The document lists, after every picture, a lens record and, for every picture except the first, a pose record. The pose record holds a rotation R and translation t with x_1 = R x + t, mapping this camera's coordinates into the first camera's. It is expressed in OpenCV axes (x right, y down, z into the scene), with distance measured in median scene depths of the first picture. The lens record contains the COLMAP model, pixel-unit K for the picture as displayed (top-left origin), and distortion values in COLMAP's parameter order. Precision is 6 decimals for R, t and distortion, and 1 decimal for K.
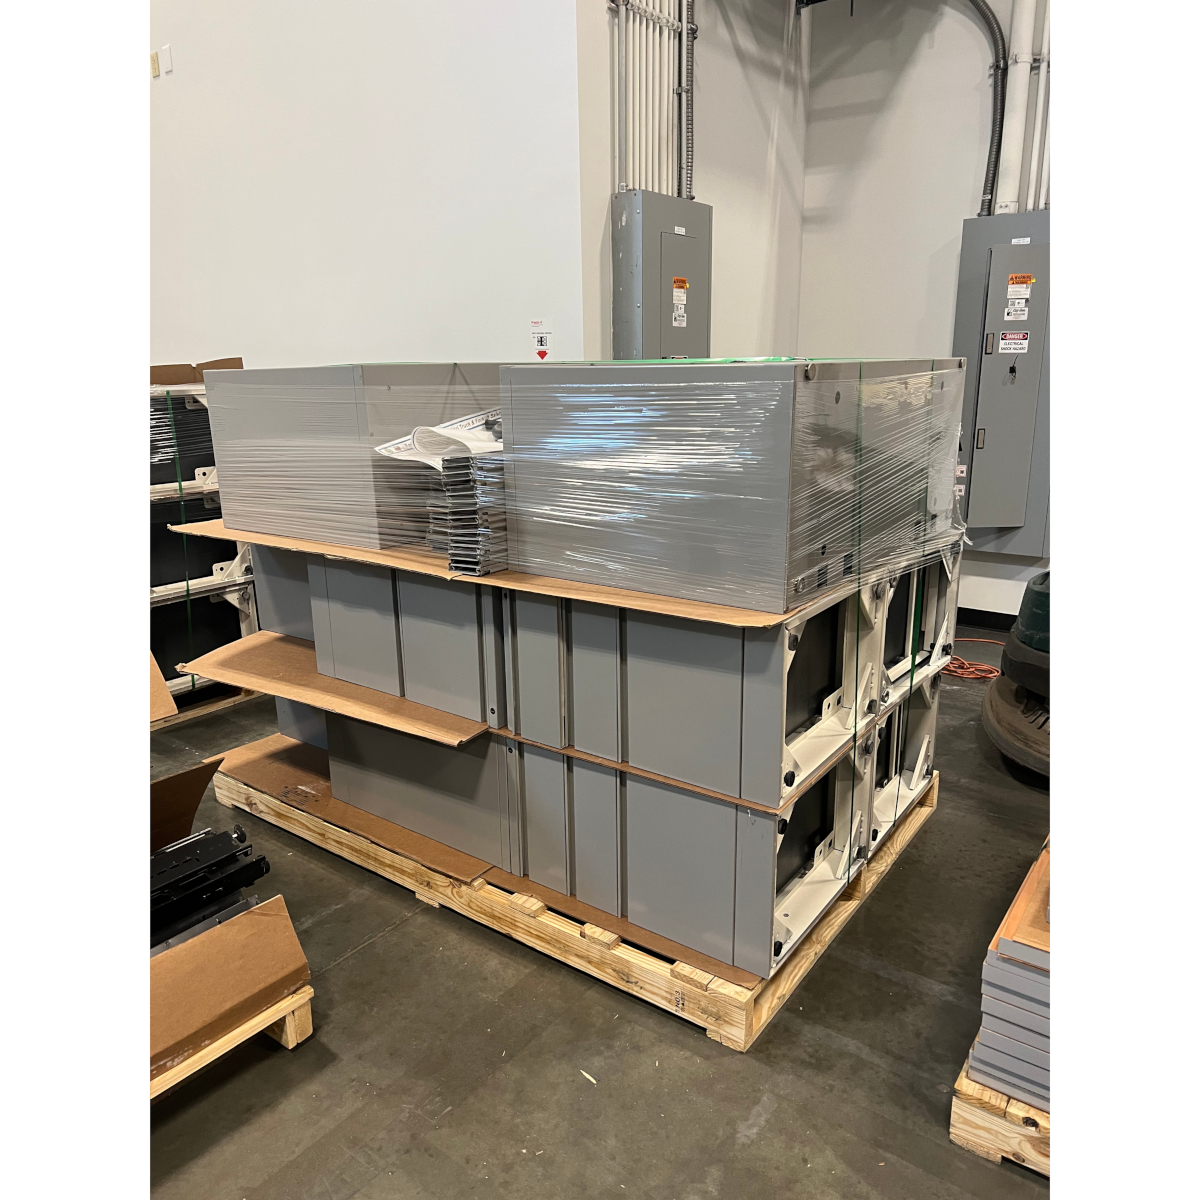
lens RADIAL K [[895.8, 0, 598.4], [0, 895.8, 603.9], [0, 0, 1]] dist [0.036178, -0.042912]
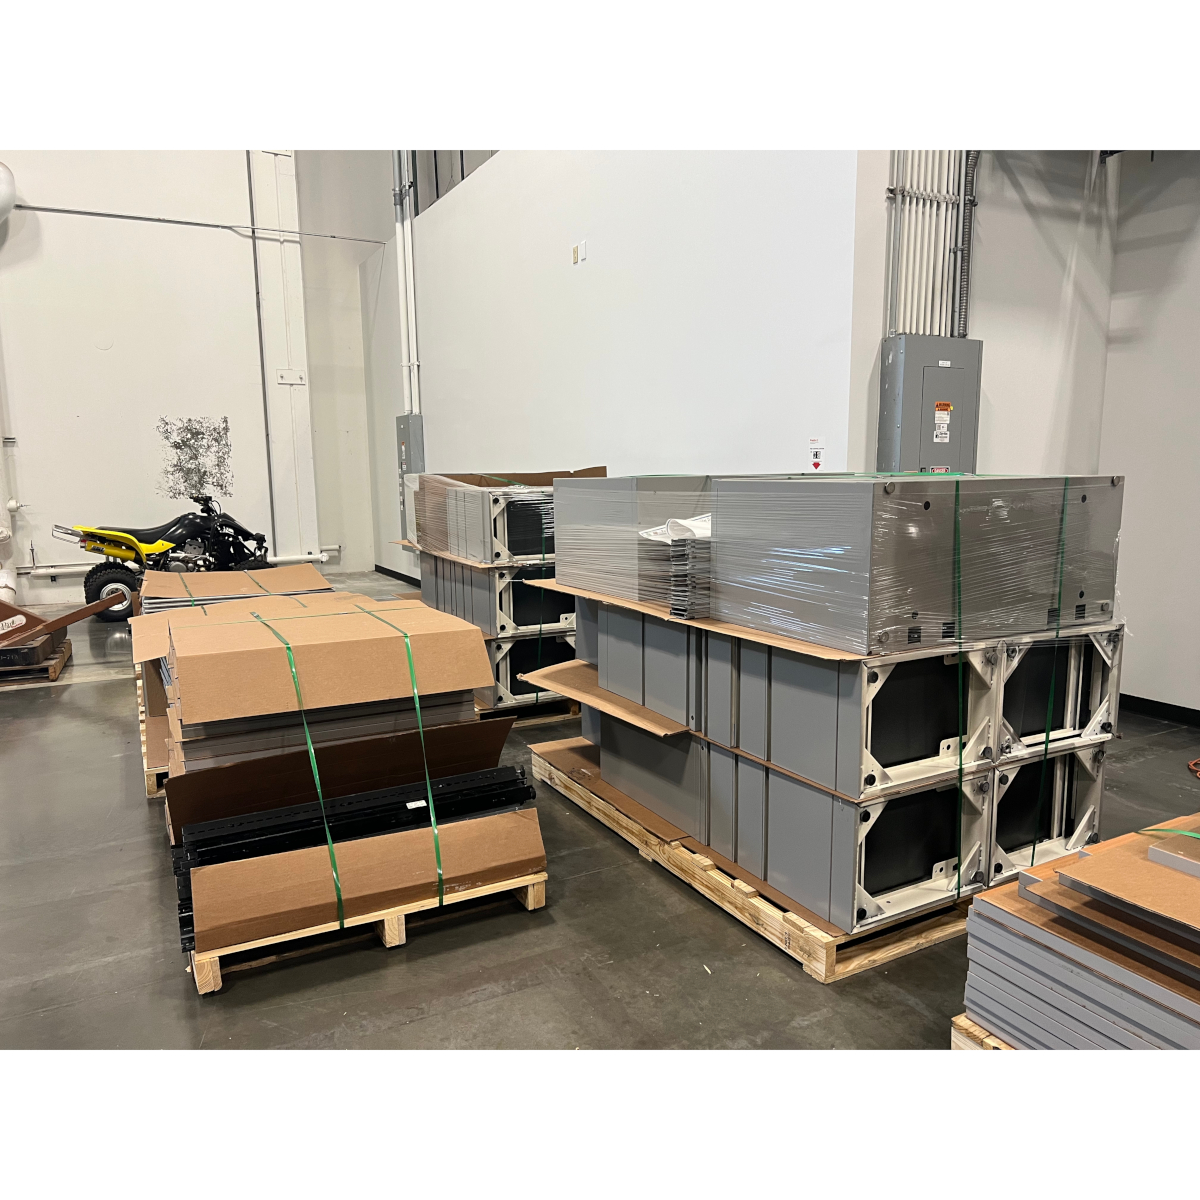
lens RADIAL K [[895.8, 0, 604.6], [0, 895.8, 603.4], [0, 0, 1]] dist [0.036178, -0.042912]
pose [[0.909420, 0.070482, -0.409863, 0.296649], [-0.113222, 0.990268, -0.080929, 0.065976], [0.400170, 0.120004, 0.908550, -0.330470]]
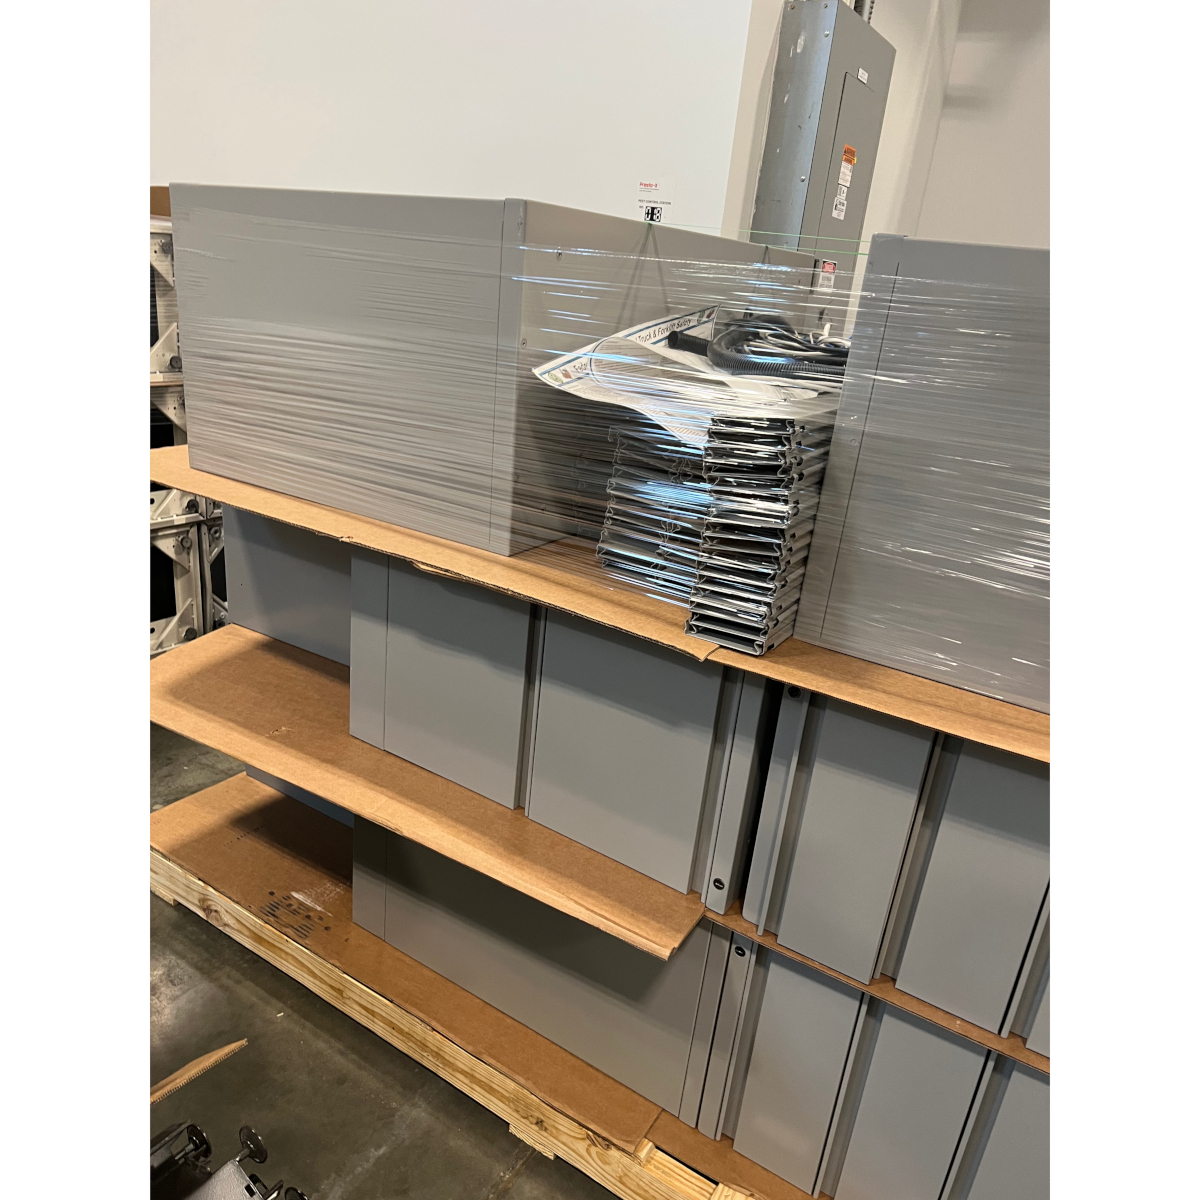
lens RADIAL K [[895.8, 0, 595.4], [0, 895.8, 610.2], [0, 0, 1]] dist [0.036178, -0.042912]
pose [[0.990109, 0.080050, 0.115220, -0.250184], [-0.091634, 0.990857, 0.099023, -0.086674], [-0.106240, -0.108602, 0.988392, 0.447468]]
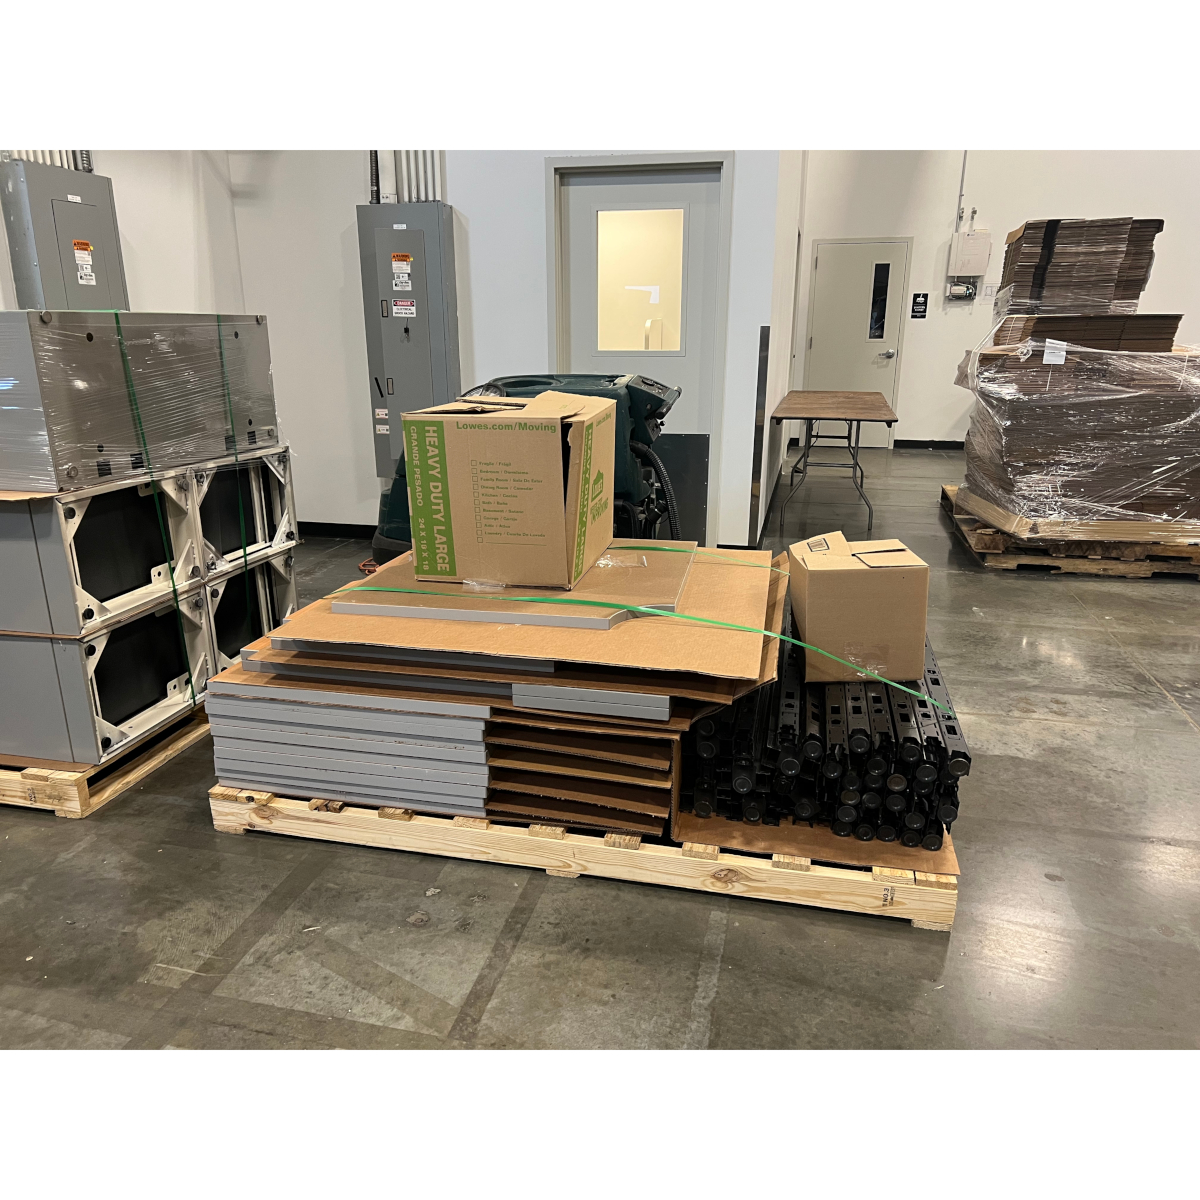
lens RADIAL K [[895.8, 0, 591.0], [0, 895.8, 602.9], [0, 0, 1]] dist [0.036178, -0.042912]
pose [[0.915174, -0.103884, 0.389441, 0.293866], [0.091390, 0.994532, 0.050529, 0.136759], [-0.392561, -0.010652, 0.919664, -0.451902]]
